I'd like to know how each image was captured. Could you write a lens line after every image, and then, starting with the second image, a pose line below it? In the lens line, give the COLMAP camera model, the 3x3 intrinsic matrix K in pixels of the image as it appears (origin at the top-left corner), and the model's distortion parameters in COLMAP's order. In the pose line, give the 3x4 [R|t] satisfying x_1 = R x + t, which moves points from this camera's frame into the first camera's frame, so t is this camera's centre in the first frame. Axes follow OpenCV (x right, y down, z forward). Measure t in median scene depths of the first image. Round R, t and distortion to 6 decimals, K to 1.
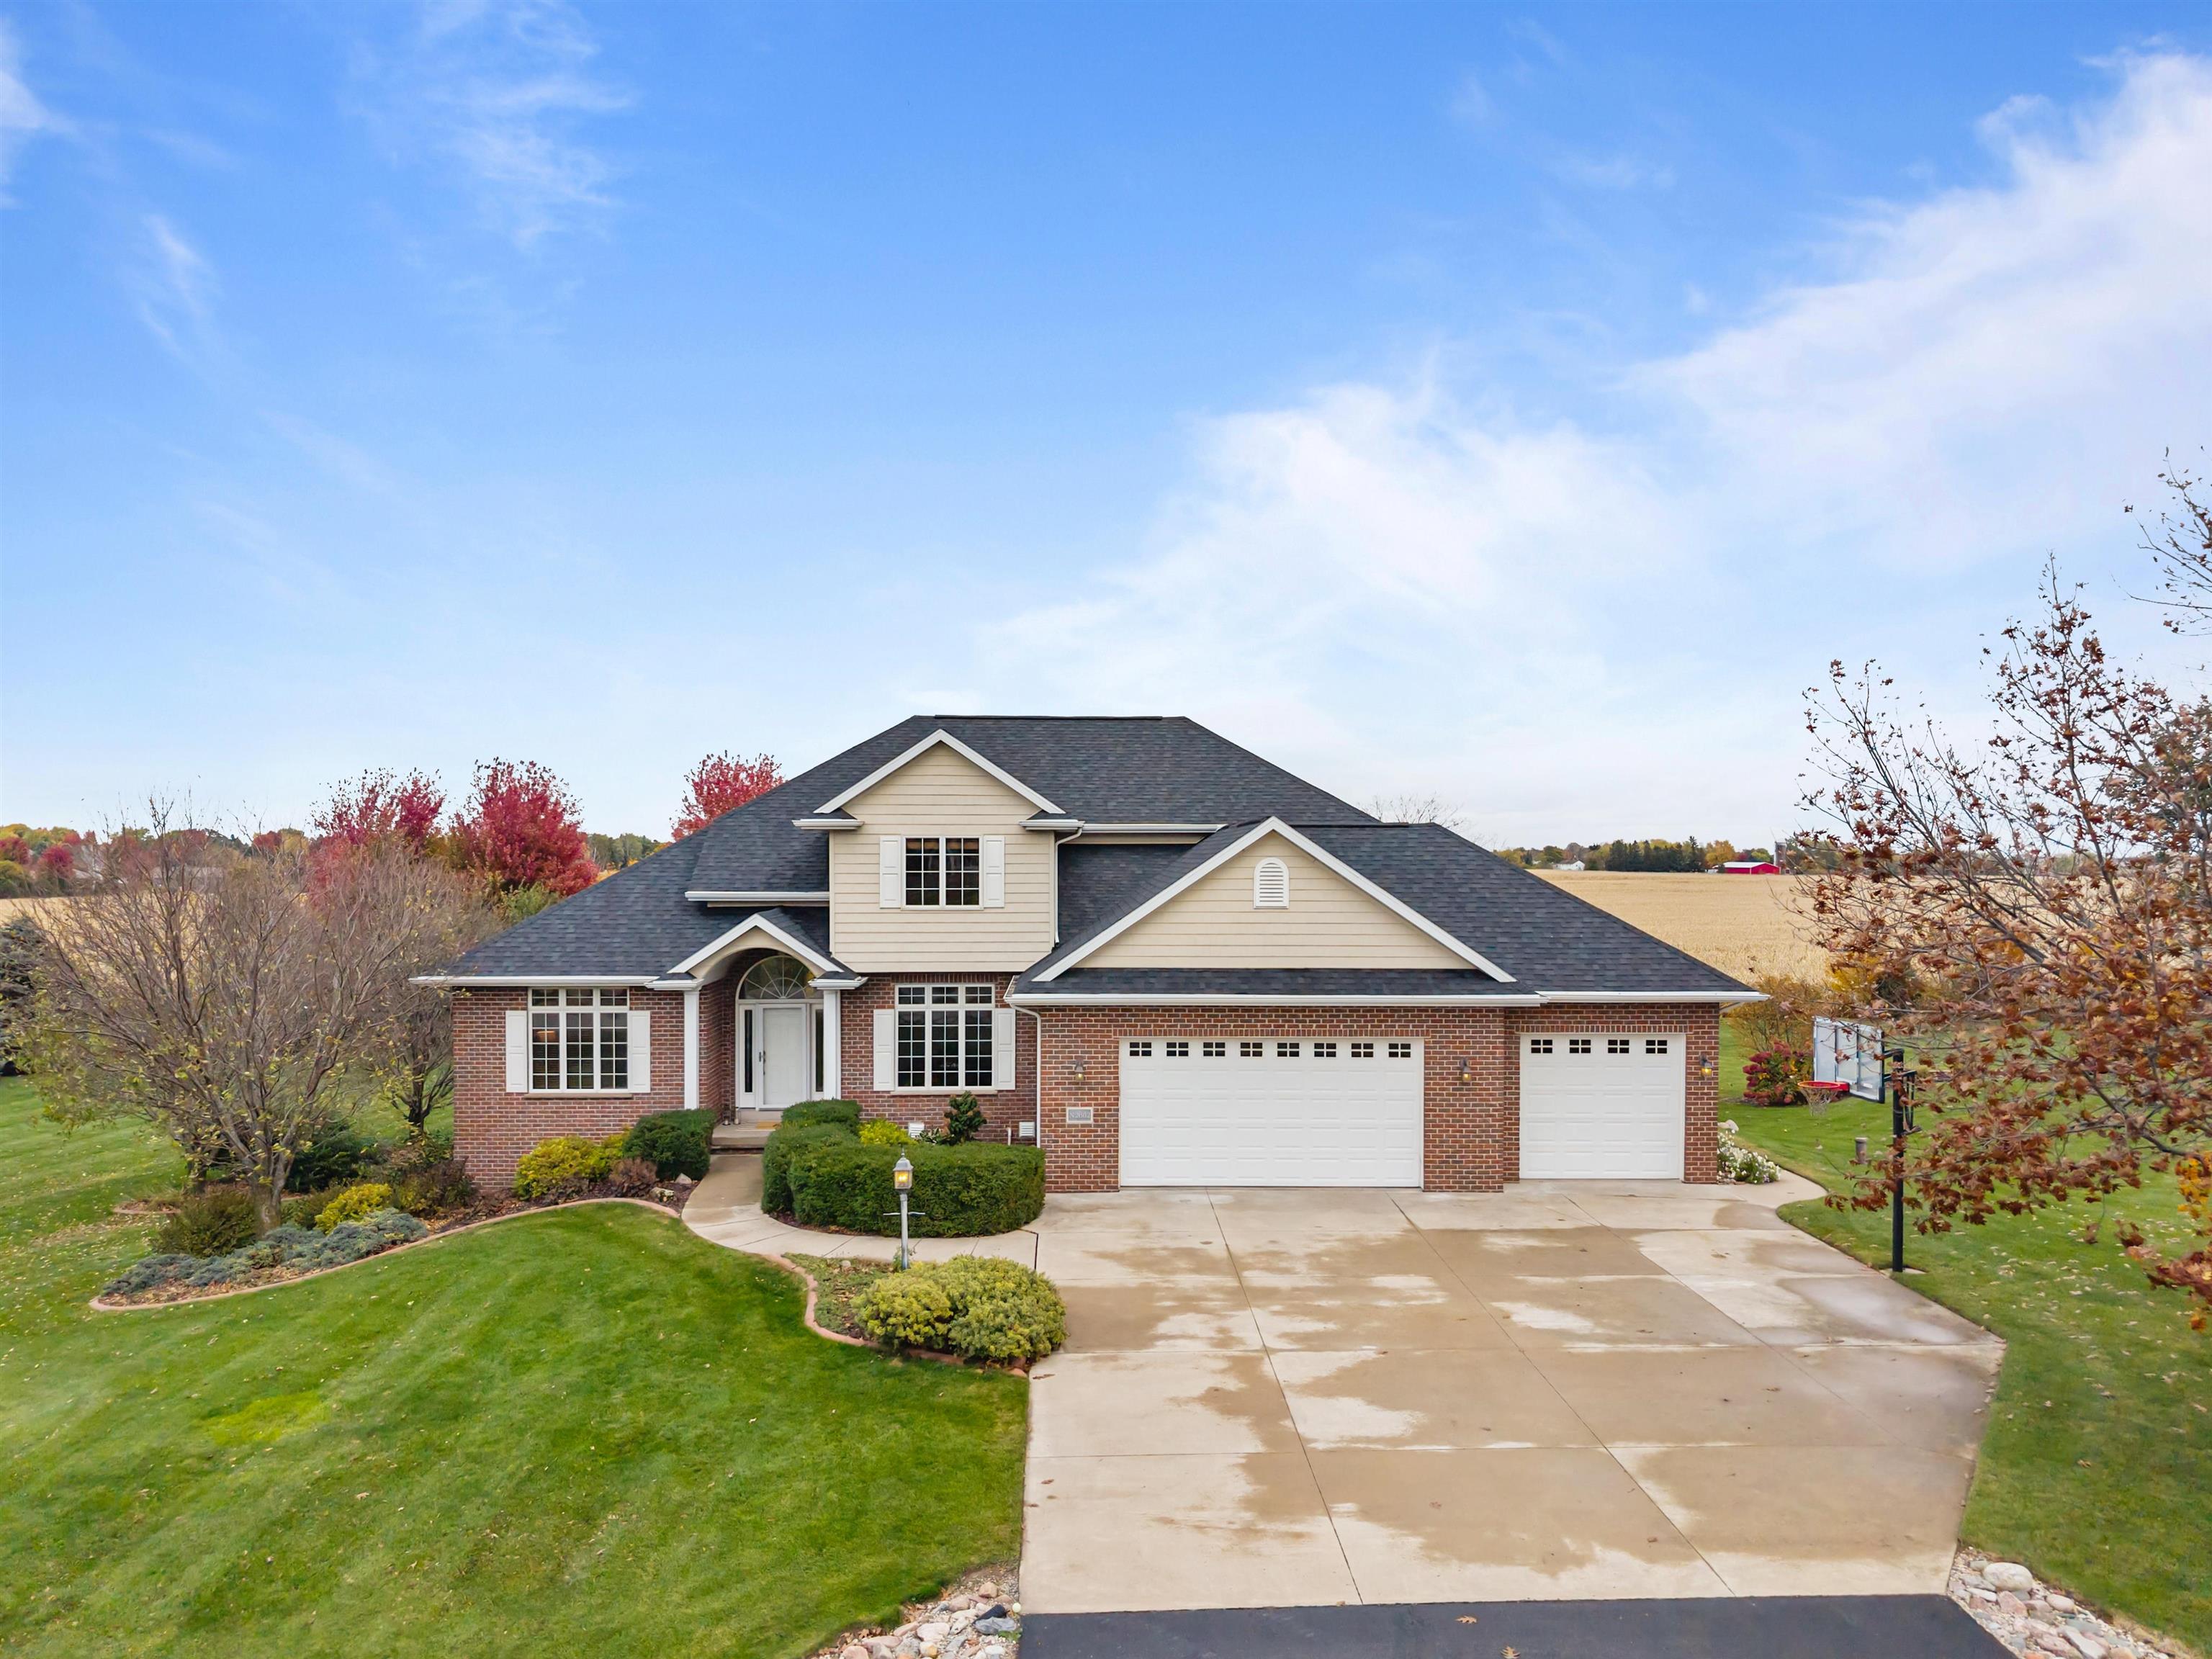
lens RADIAL K [[1503.6, 0, 1109.9], [0, 1503.6, 906.3], [0, 0, 1]] dist [0.002259, 0.002303]
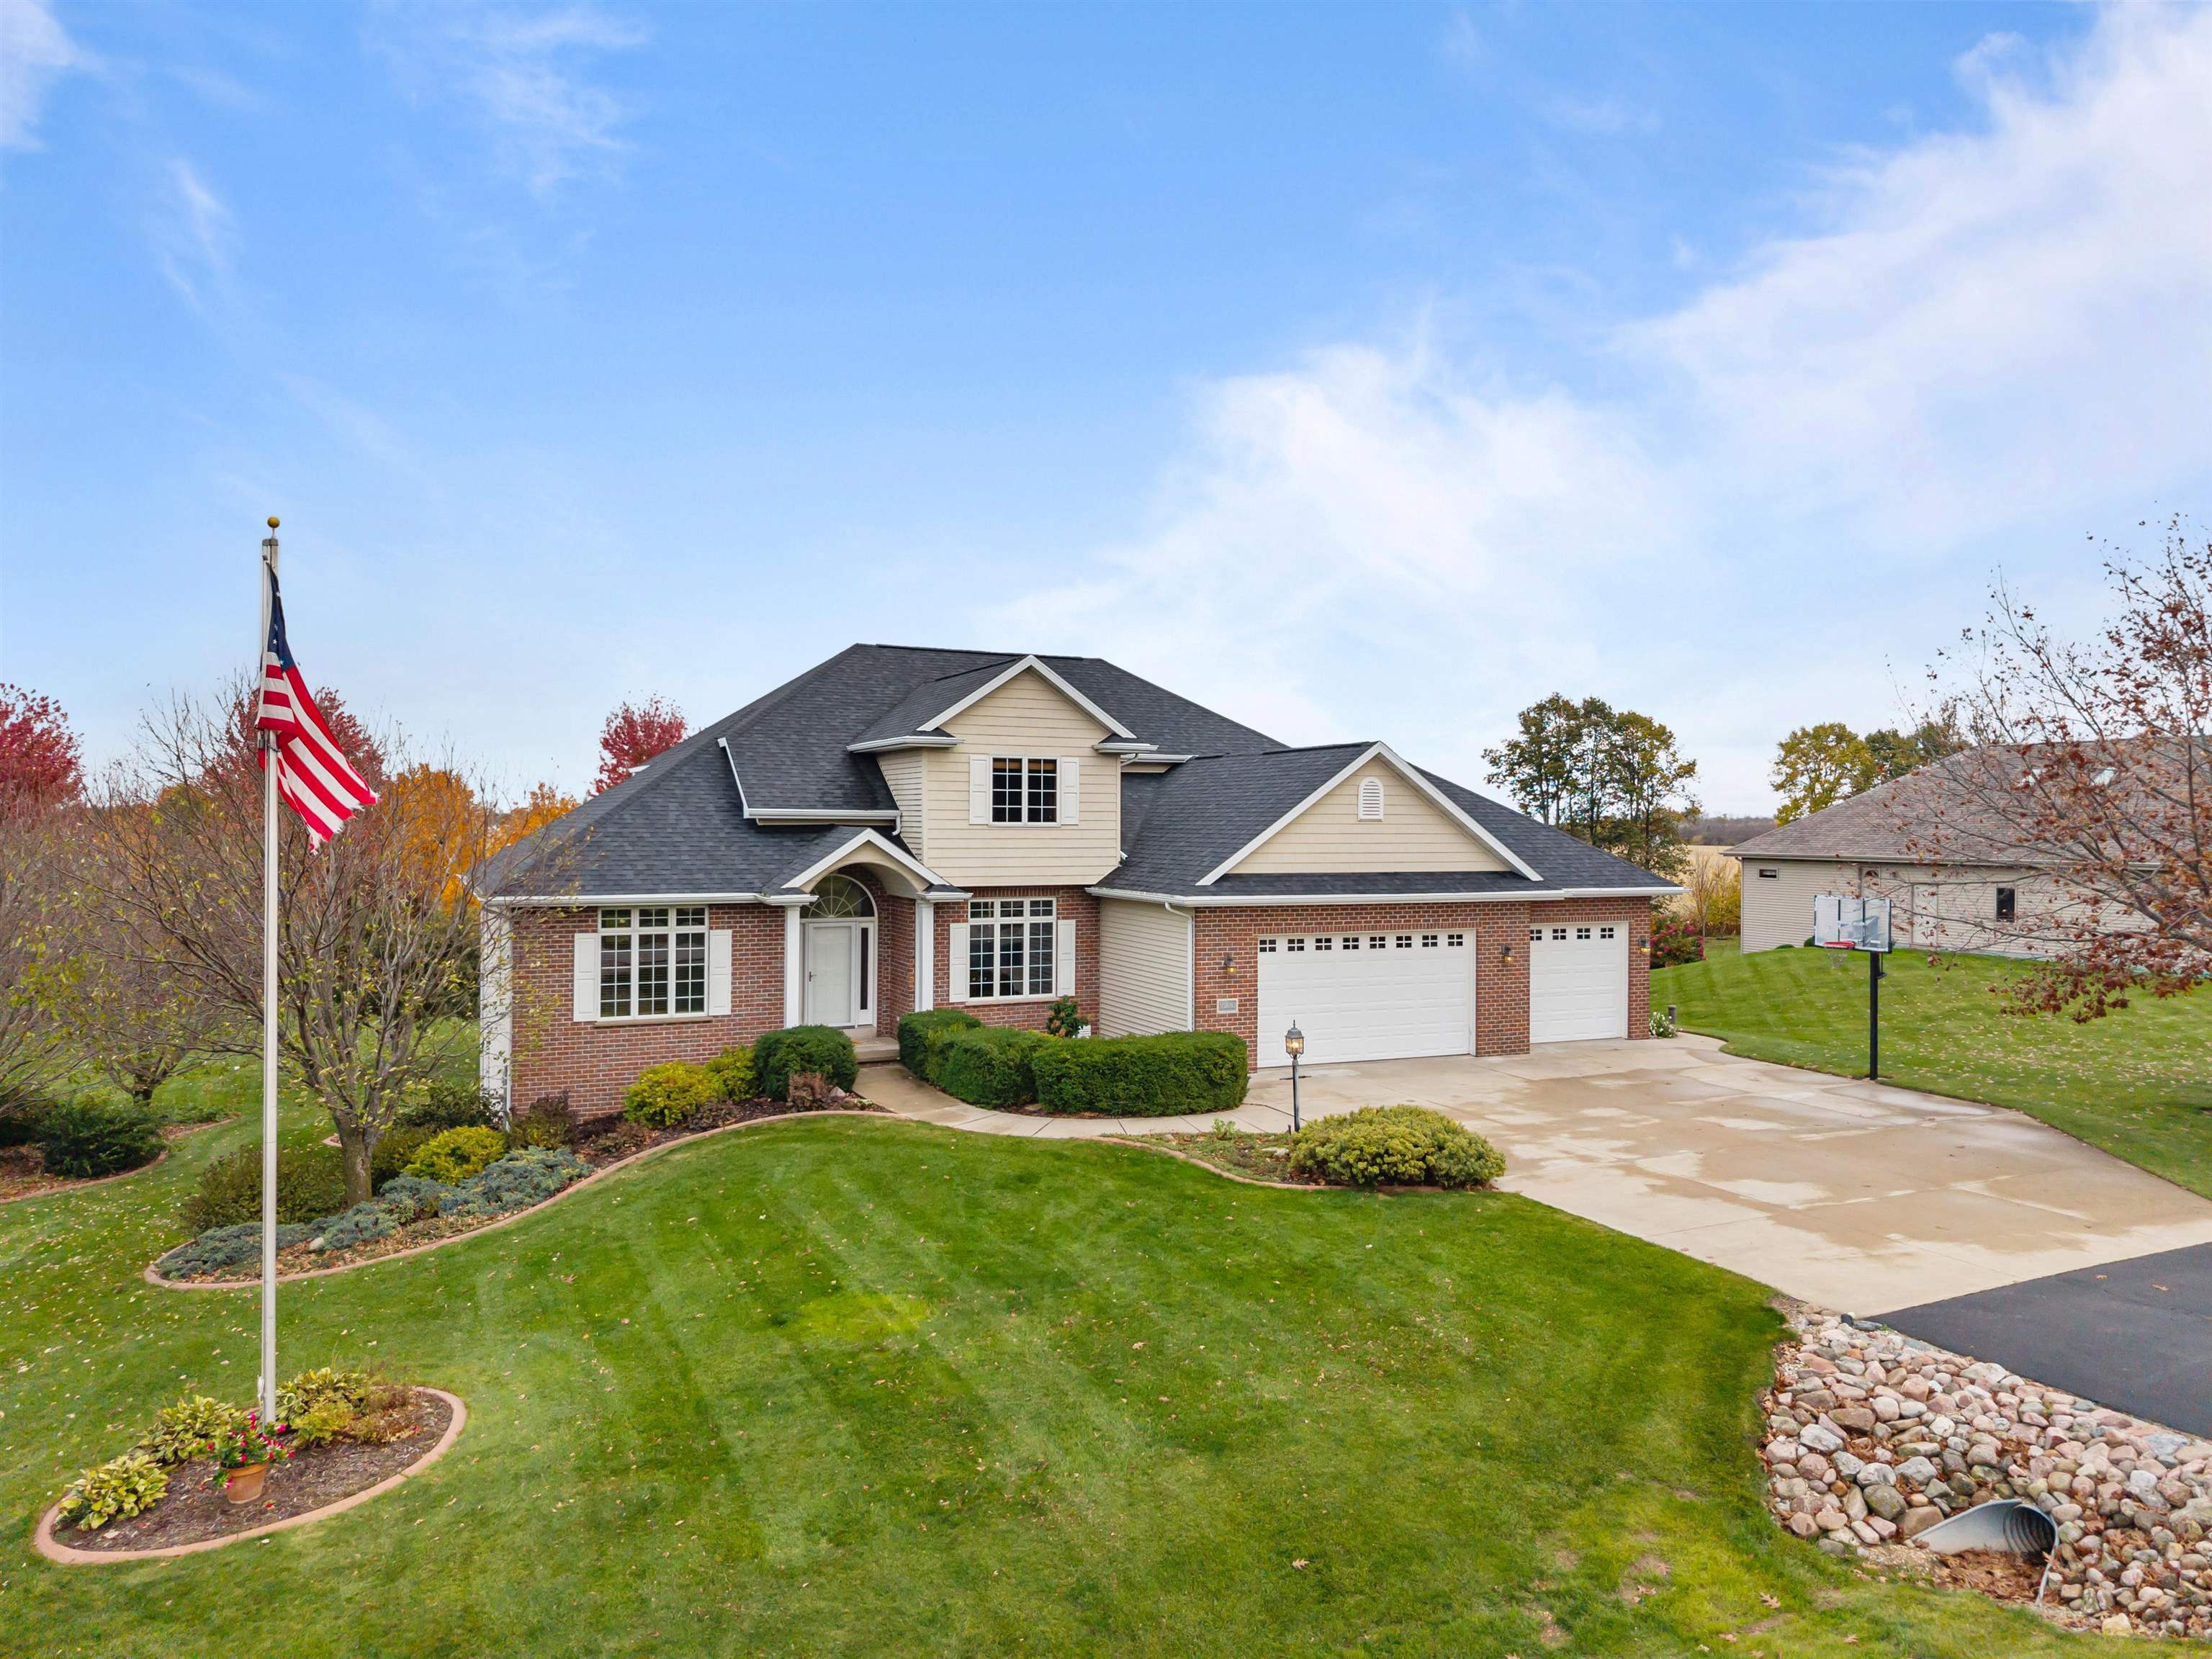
lens RADIAL K [[1458.1, 0, 1106.0], [0, 1458.1, 829.5], [0, 0, 1]] dist [0.008407, 0.002092]
pose [[0.913452, 0.003926, 0.406927, -0.505824], [0.007428, 0.999626, -0.026318, 0.033898], [-0.406878, 0.027063, 0.913082, 0.043662]]
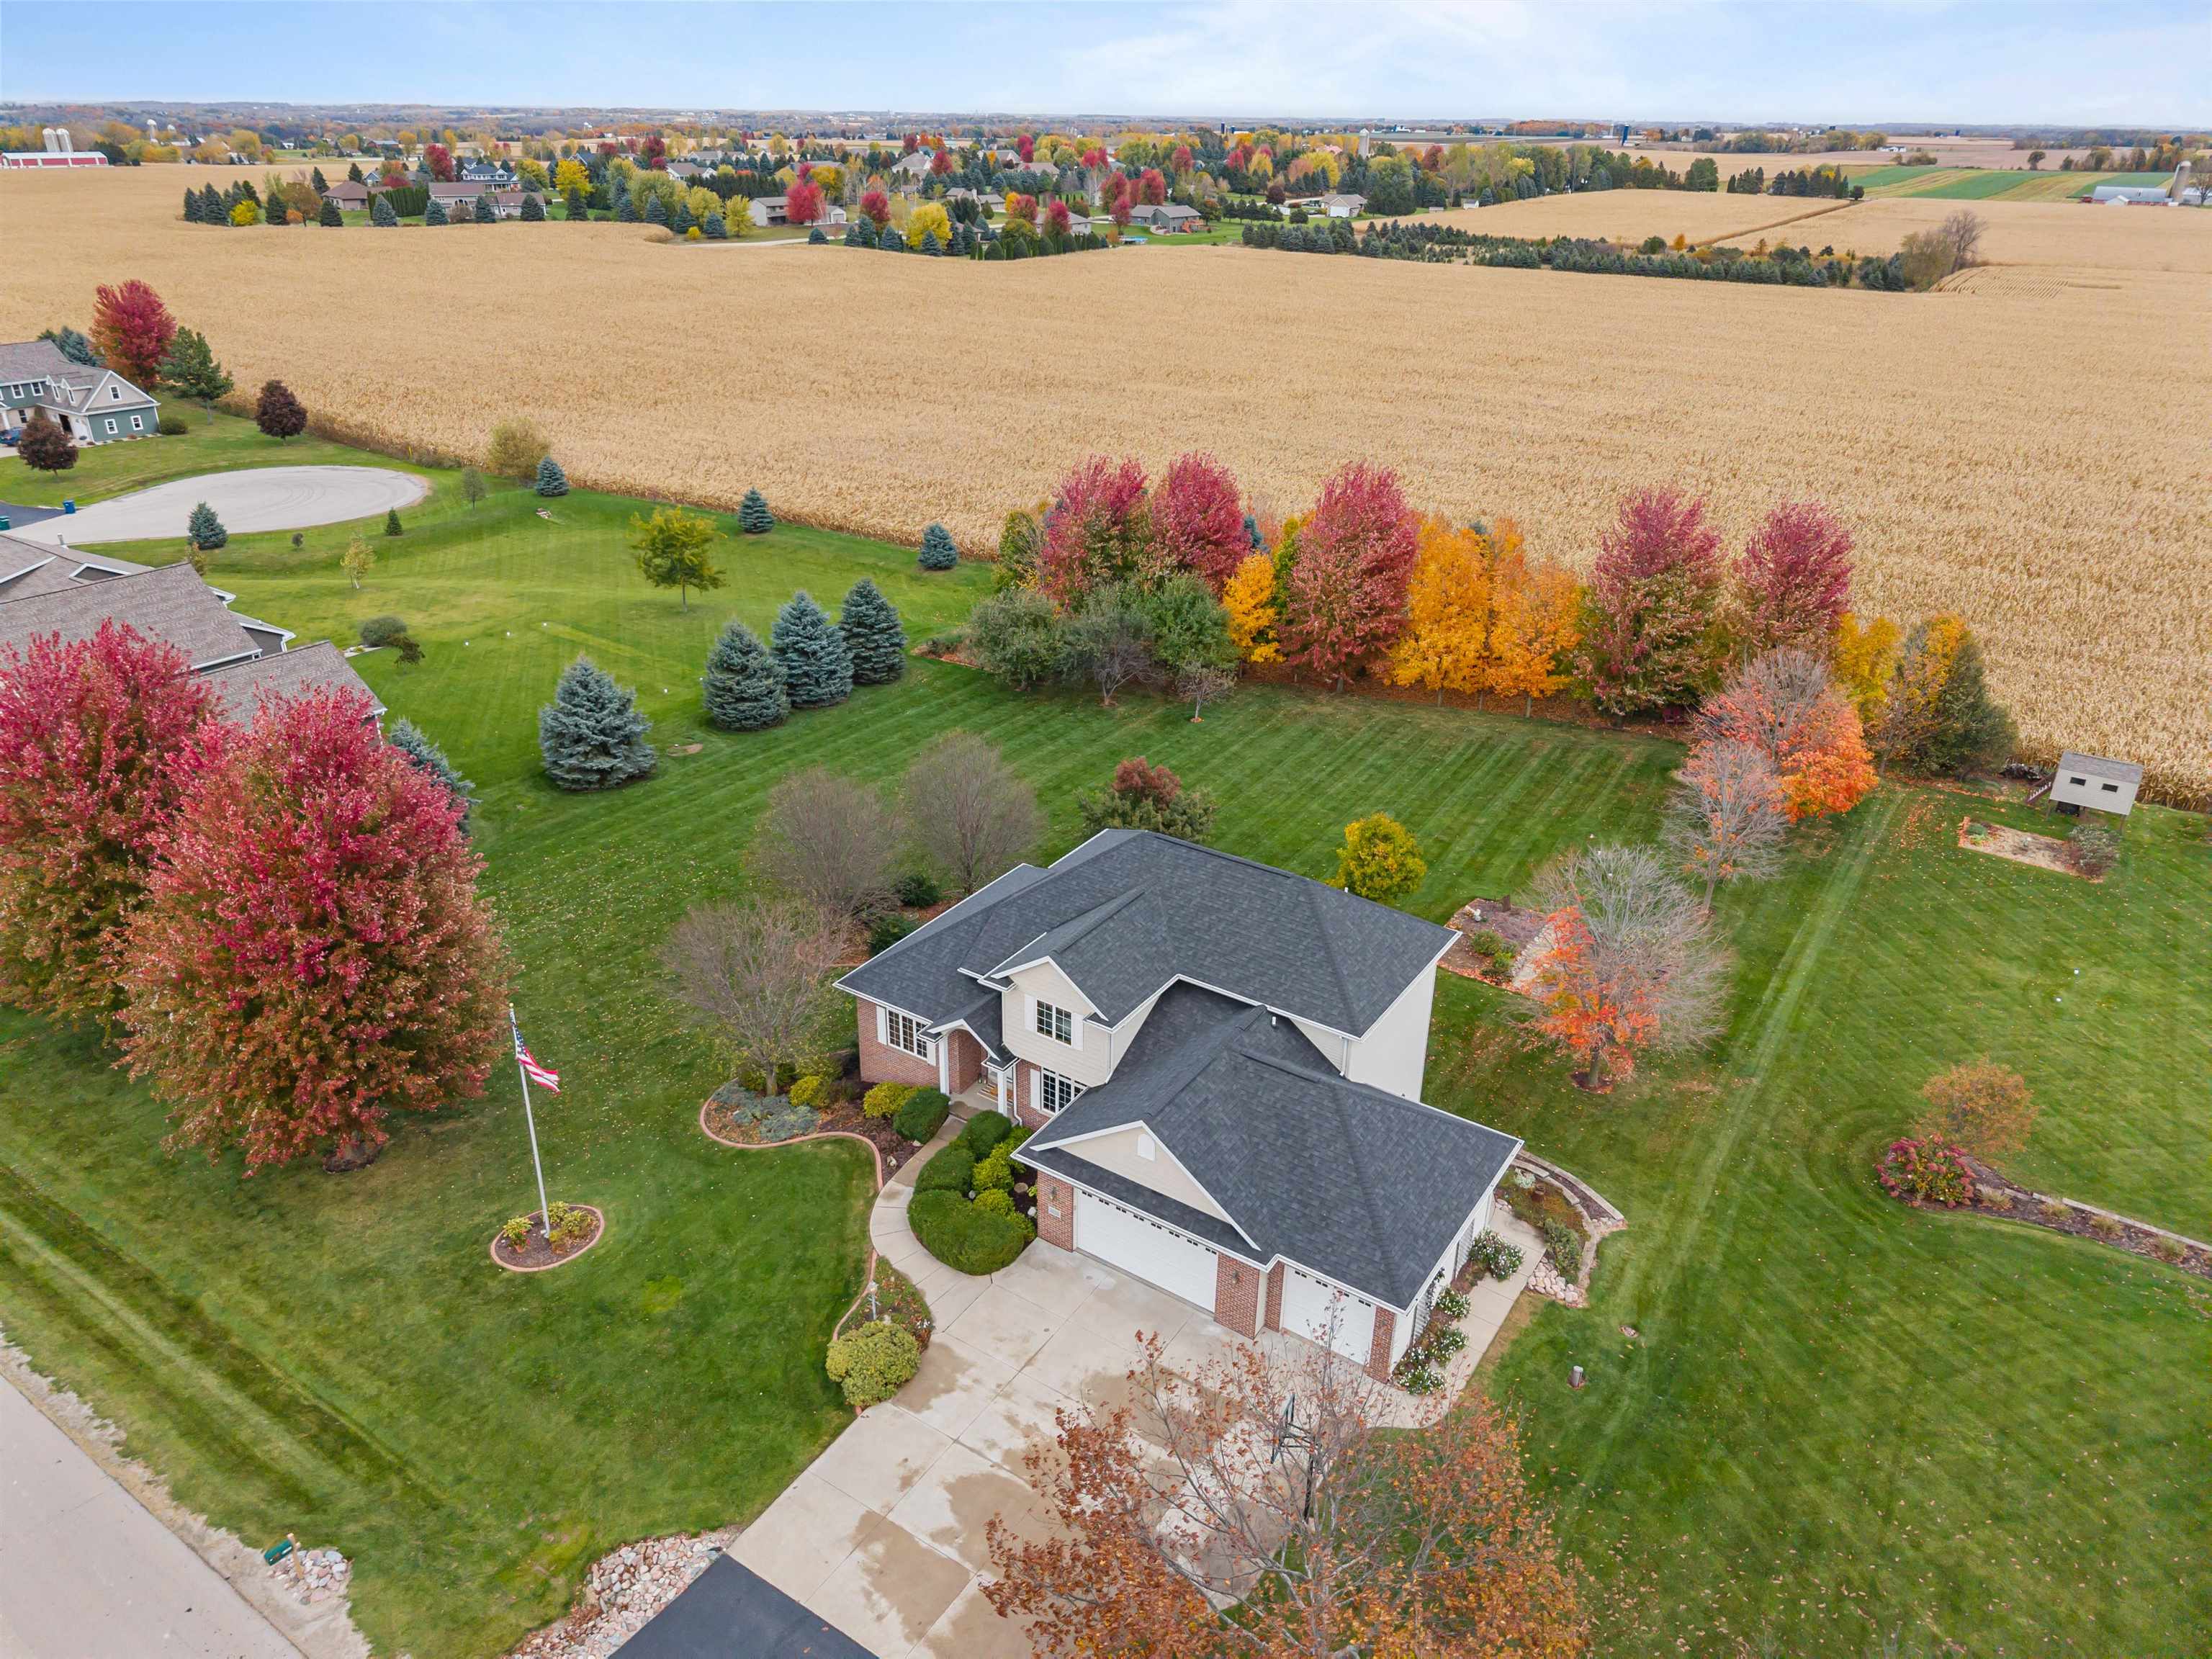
lens RADIAL K [[1502.0, 0, 1118.2], [0, 1502.0, 756.4], [0, 0, 1]] dist [0.004330, 0.000540]
pose [[0.824758, 0.230010, -0.516594, 0.825140], [-0.033924, 0.932021, 0.360814, -0.997371], [0.564467, -0.280059, 0.776495, -0.235566]]
